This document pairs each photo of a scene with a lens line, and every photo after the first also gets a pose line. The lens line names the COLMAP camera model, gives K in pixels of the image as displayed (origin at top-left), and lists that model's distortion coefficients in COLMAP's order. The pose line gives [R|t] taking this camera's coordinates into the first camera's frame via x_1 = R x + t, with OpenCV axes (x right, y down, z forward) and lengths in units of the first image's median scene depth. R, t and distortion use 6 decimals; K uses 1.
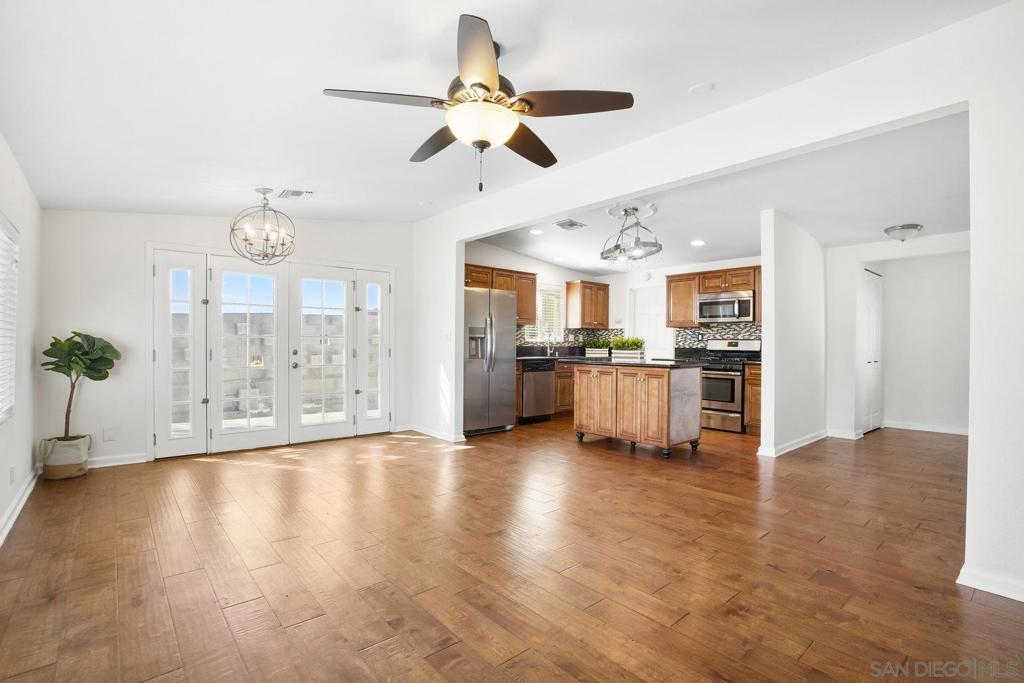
lens RADIAL K [[485.7, 0, 522.4], [0, 485.7, 356.1], [0, 0, 1]] dist [-0.040565, 0.015665]
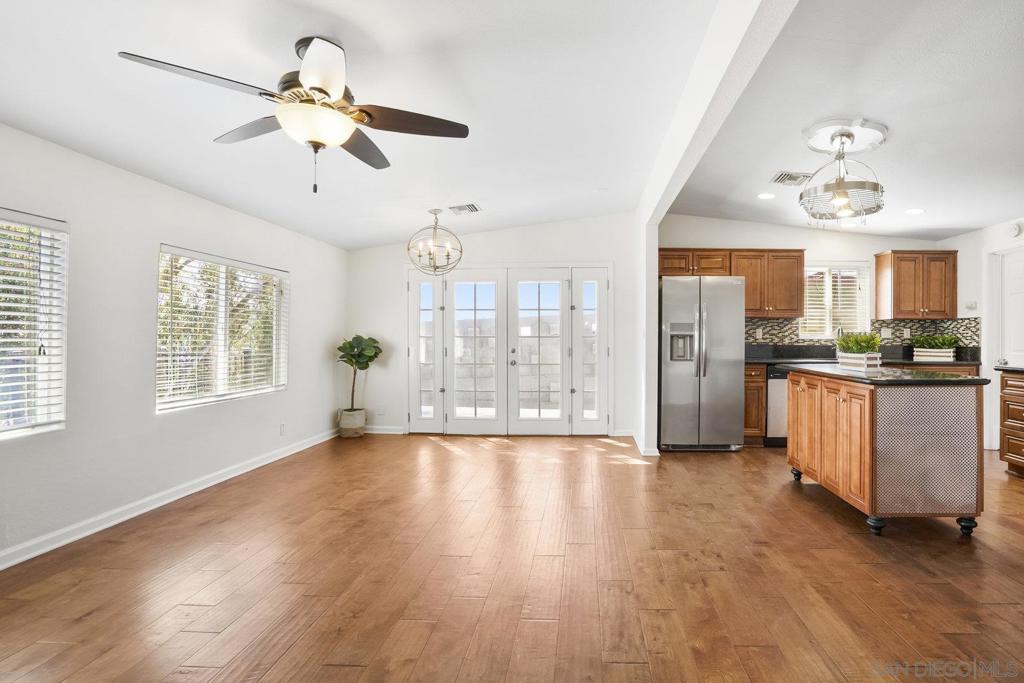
lens RADIAL K [[506.7, 0, 572.9], [0, 506.7, 337.8], [0, 0, 1]] dist [-0.031075, 0.005578]
pose [[0.734753, -0.005118, -0.678315, 0.348783], [-0.014322, 0.999632, -0.023056, -0.010133], [0.678183, 0.026656, 0.734409, 0.219113]]
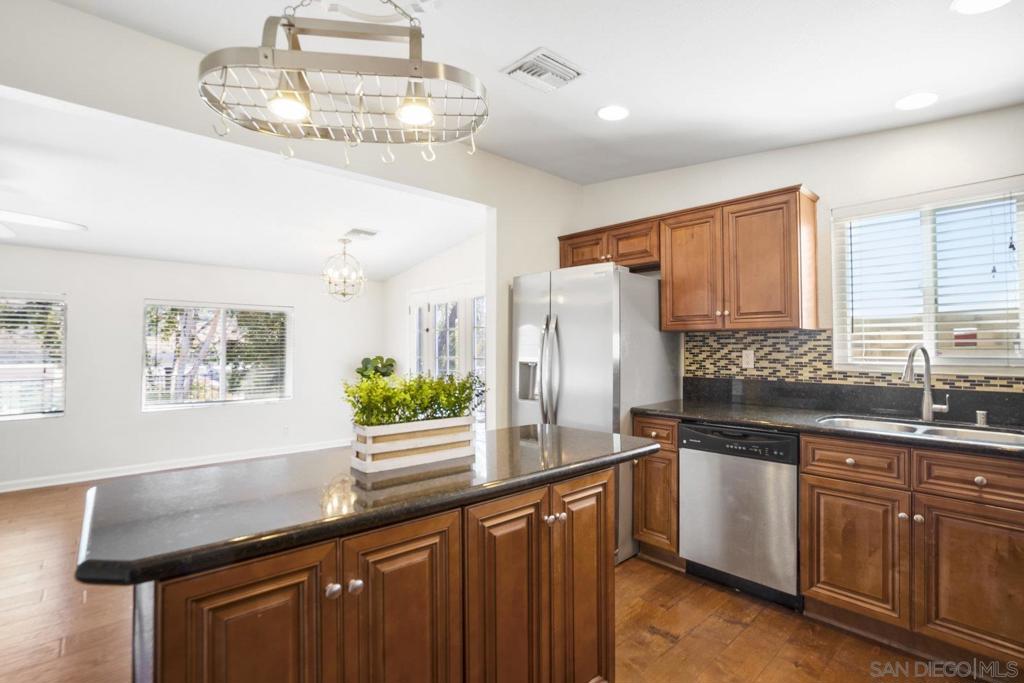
lens RADIAL K [[485.7, 0, 518.0], [0, 485.7, 335.3], [0, 0, 1]] dist [-0.040565, 0.015665]
pose [[0.016715, -0.033853, -0.999287, 0.448782], [-0.023216, 0.999144, -0.034237, -0.047795], [0.999591, 0.023772, 0.015914, 0.933526]]
